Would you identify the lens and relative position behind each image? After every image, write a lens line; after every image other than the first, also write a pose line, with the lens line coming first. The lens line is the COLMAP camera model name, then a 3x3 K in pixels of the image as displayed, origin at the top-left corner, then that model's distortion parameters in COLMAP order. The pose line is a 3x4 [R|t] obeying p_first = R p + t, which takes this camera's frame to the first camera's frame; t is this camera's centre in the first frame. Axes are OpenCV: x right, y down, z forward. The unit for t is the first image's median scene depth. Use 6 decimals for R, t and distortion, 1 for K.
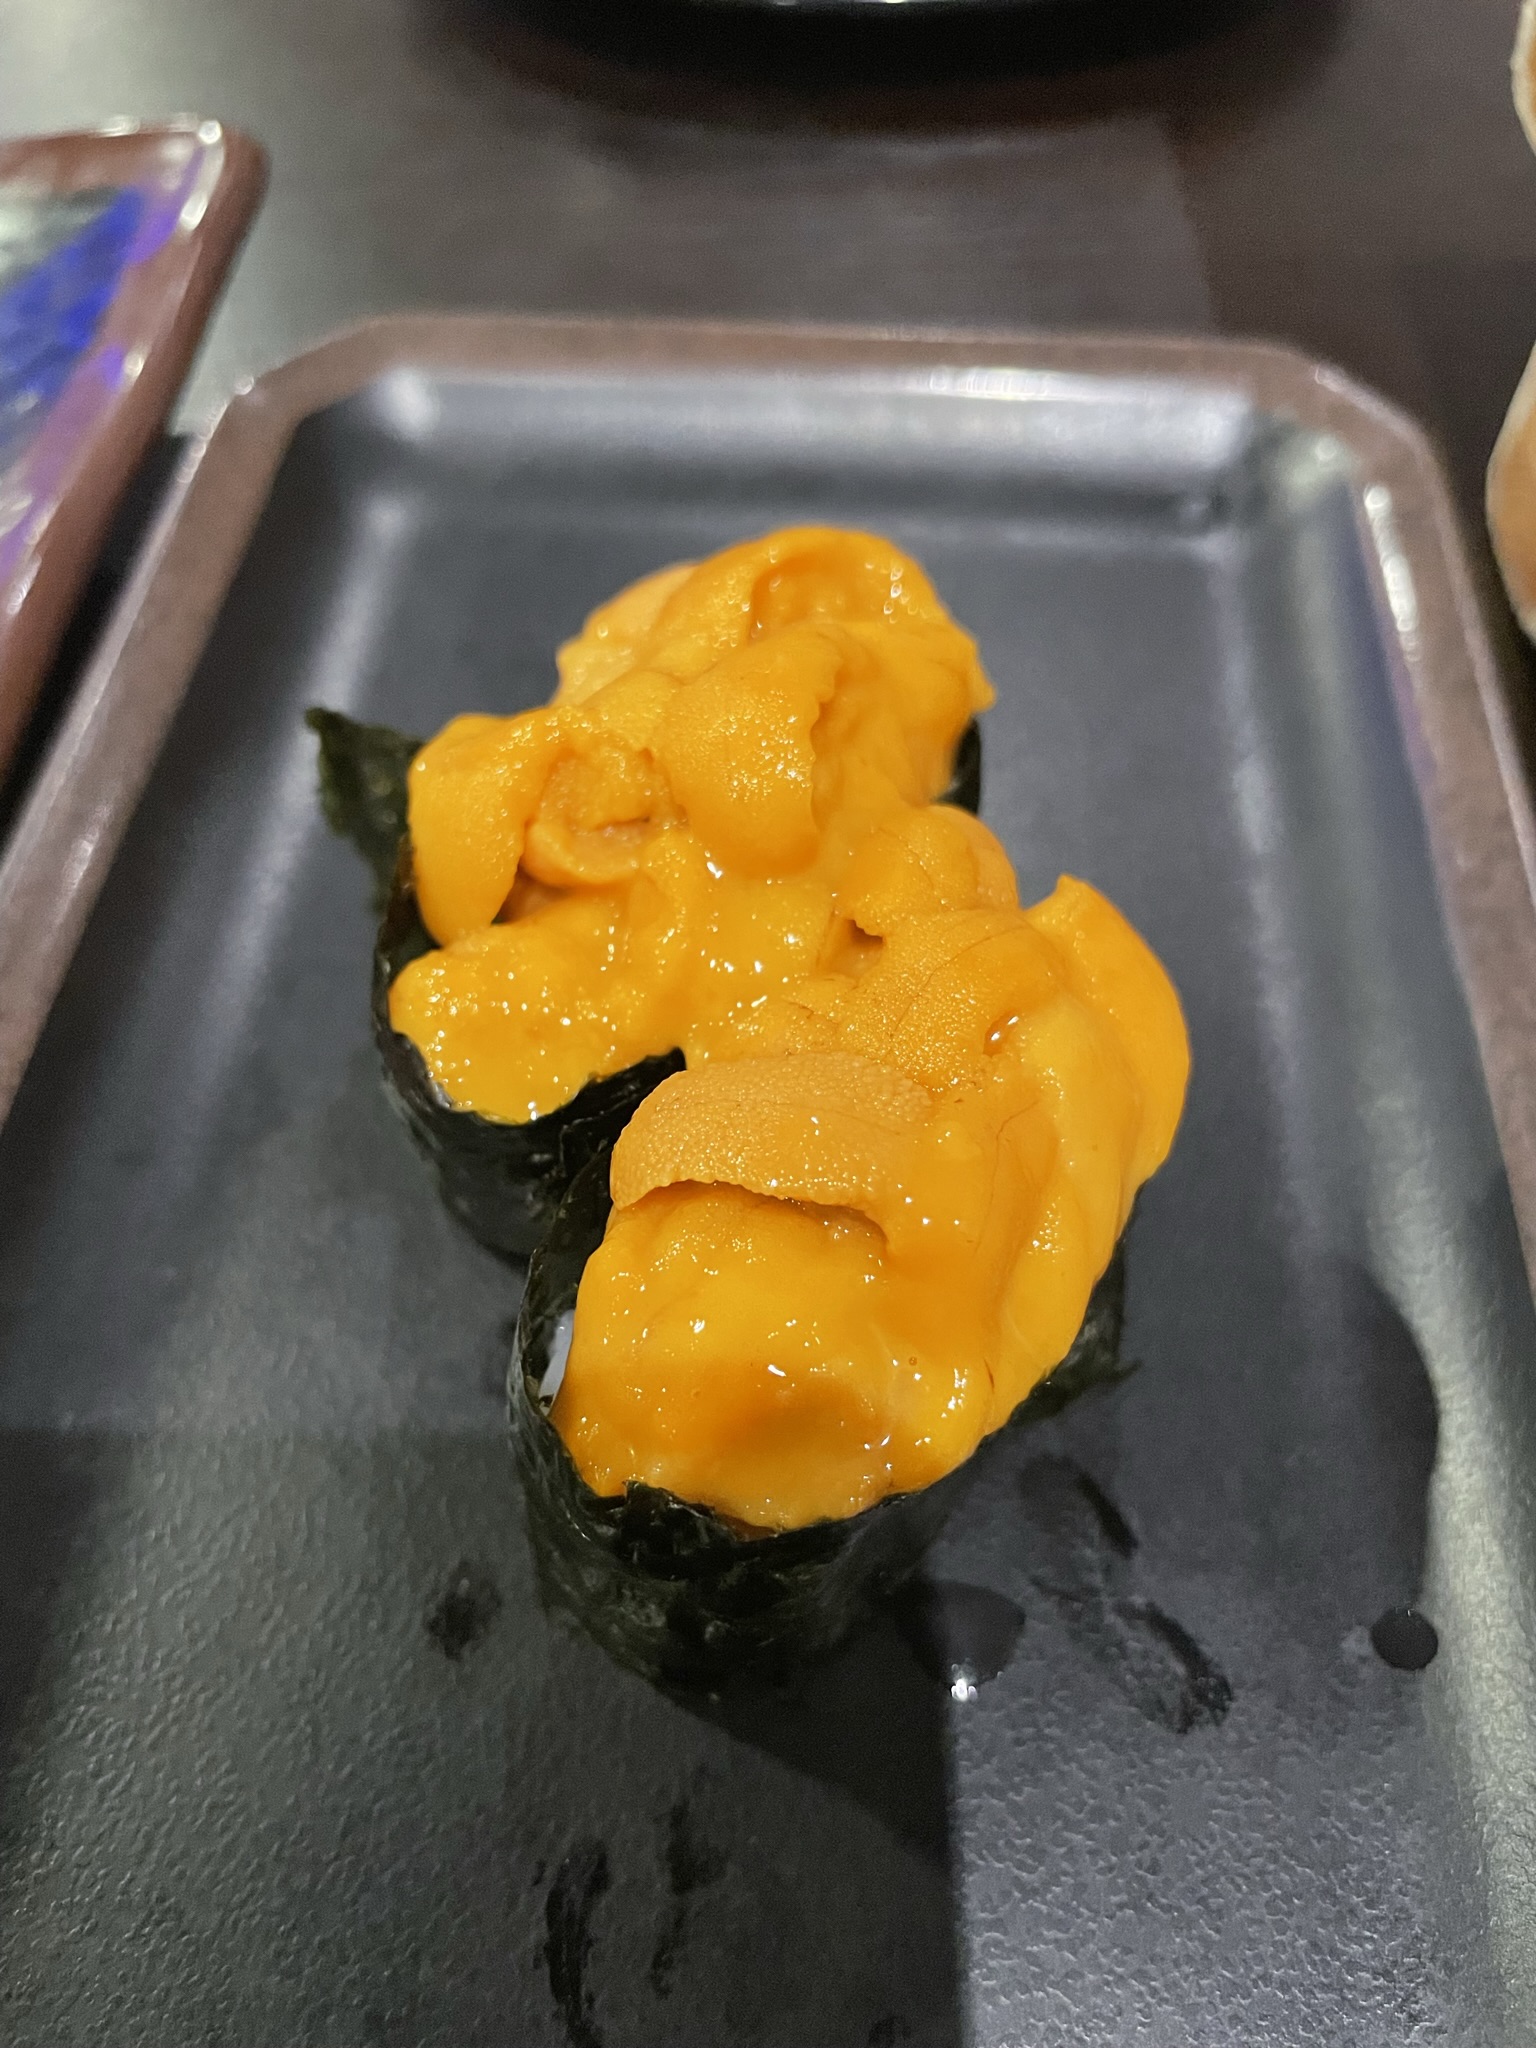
lens RADIAL K [[1544.0, 0, 777.5], [0, 1544.0, 1025.4], [0, 0, 1]] dist [-0.003551, -0.000897]
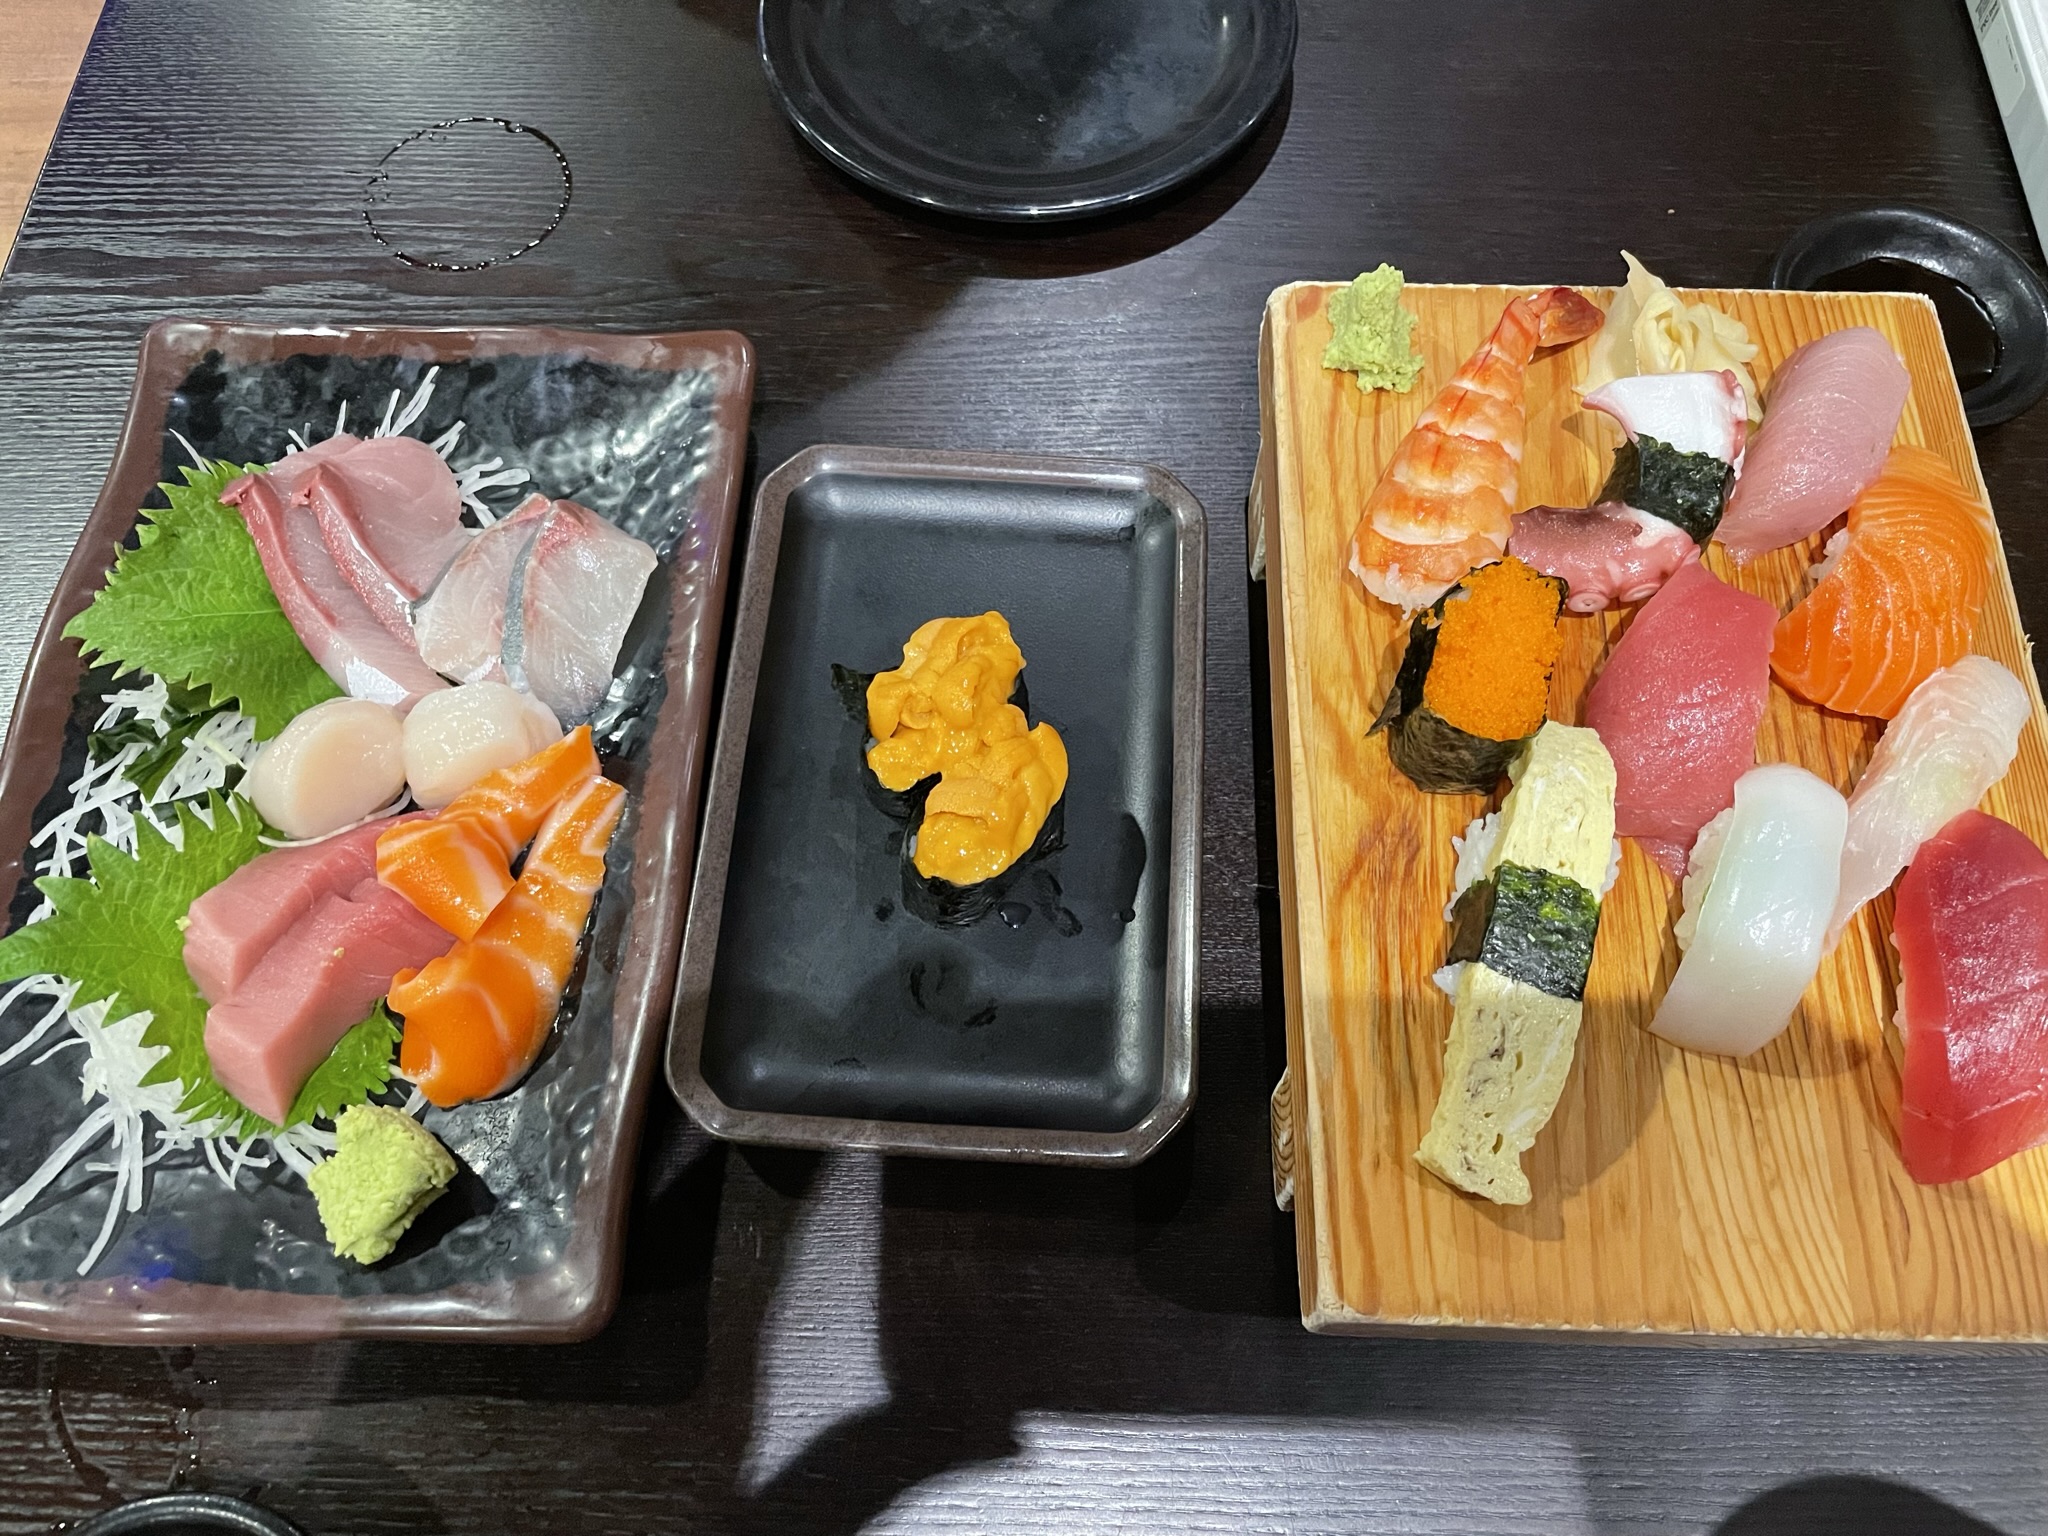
lens RADIAL K [[1544.0, 0, 1023.8], [0, 1544.0, 768.9], [0, 0, 1]] dist [-0.003551, -0.000897]
pose [[0.999959, -0.002470, 0.008697, 0.116048], [0.000622, 0.978476, 0.206358, -0.802122], [-0.009020, -0.206344, 0.978438, -2.860805]]
